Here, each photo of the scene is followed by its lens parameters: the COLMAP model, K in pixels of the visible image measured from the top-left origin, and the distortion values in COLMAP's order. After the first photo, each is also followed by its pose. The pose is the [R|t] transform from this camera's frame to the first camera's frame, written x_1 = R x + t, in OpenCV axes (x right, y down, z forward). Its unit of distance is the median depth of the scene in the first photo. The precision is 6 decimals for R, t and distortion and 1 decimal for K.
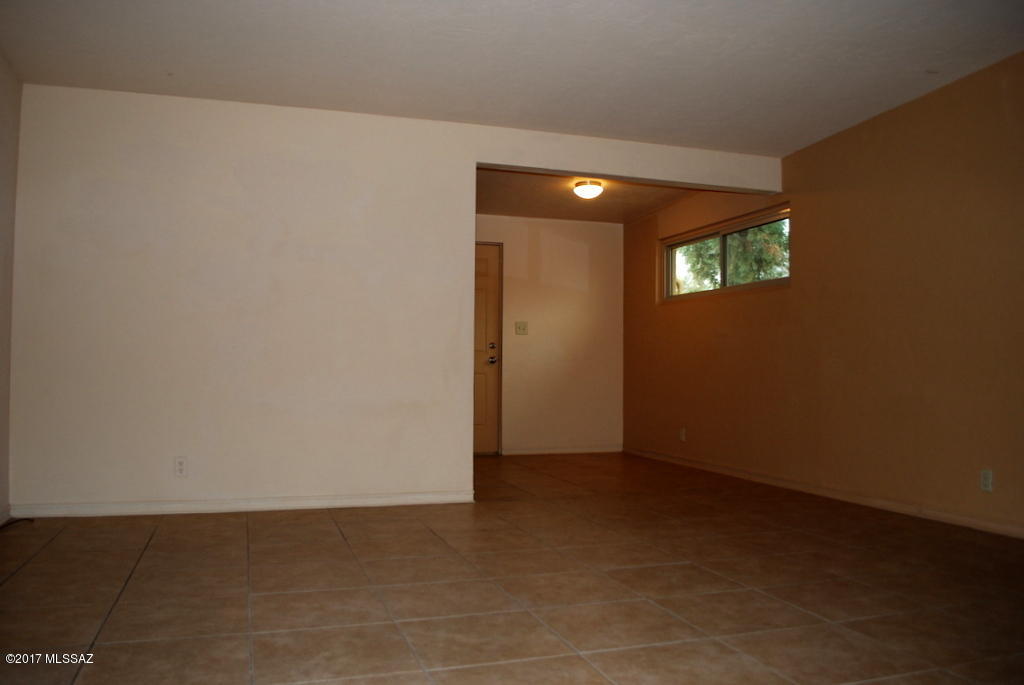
lens RADIAL K [[822.6, 0, 528.6], [0, 822.6, 341.2], [0, 0, 1]] dist [-0.062940, -0.001211]
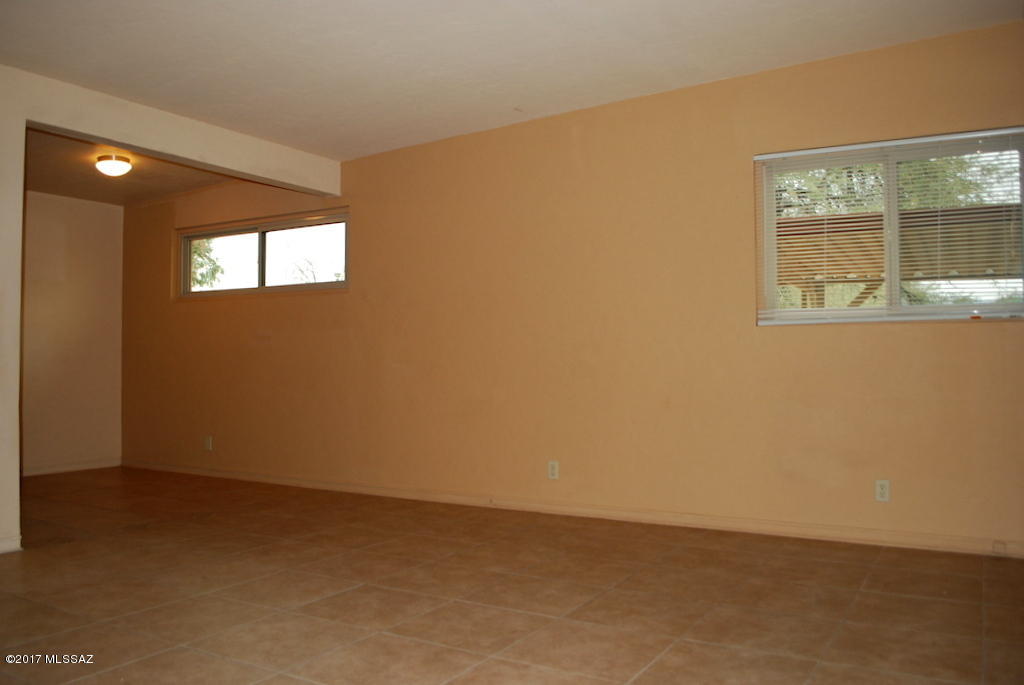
lens RADIAL K [[829.2, 0, 512.0], [0, 829.2, 342.5], [0, 0, 1]] dist [-0.077459, 0.003643]
pose [[0.762829, 0.005027, 0.646580, -0.334296], [-0.013919, 0.999866, 0.008647, -0.027912], [-0.646450, -0.015596, 0.762797, 0.171594]]
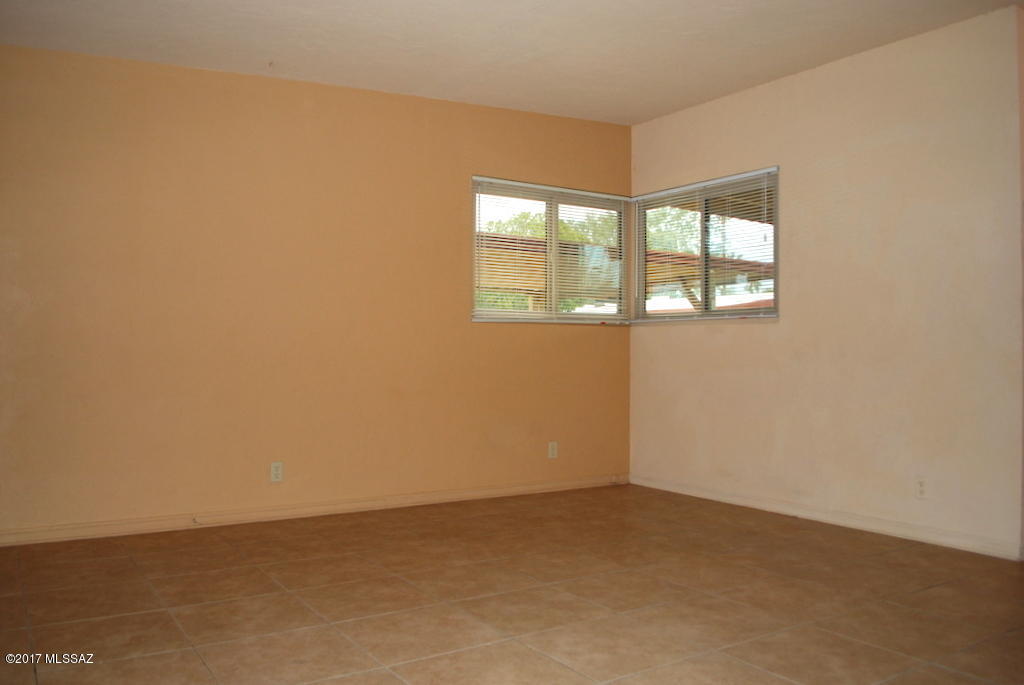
lens RADIAL K [[838.1, 0, 512.0], [0, 838.1, 342.5], [0, 0, 1]] dist [-0.084755, 0.010701]
pose [[-0.234023, 0.000705, 0.972231, -0.752359], [-0.035975, 0.999309, -0.009384, 0.003150], [-0.971565, -0.037172, -0.233836, 1.295838]]
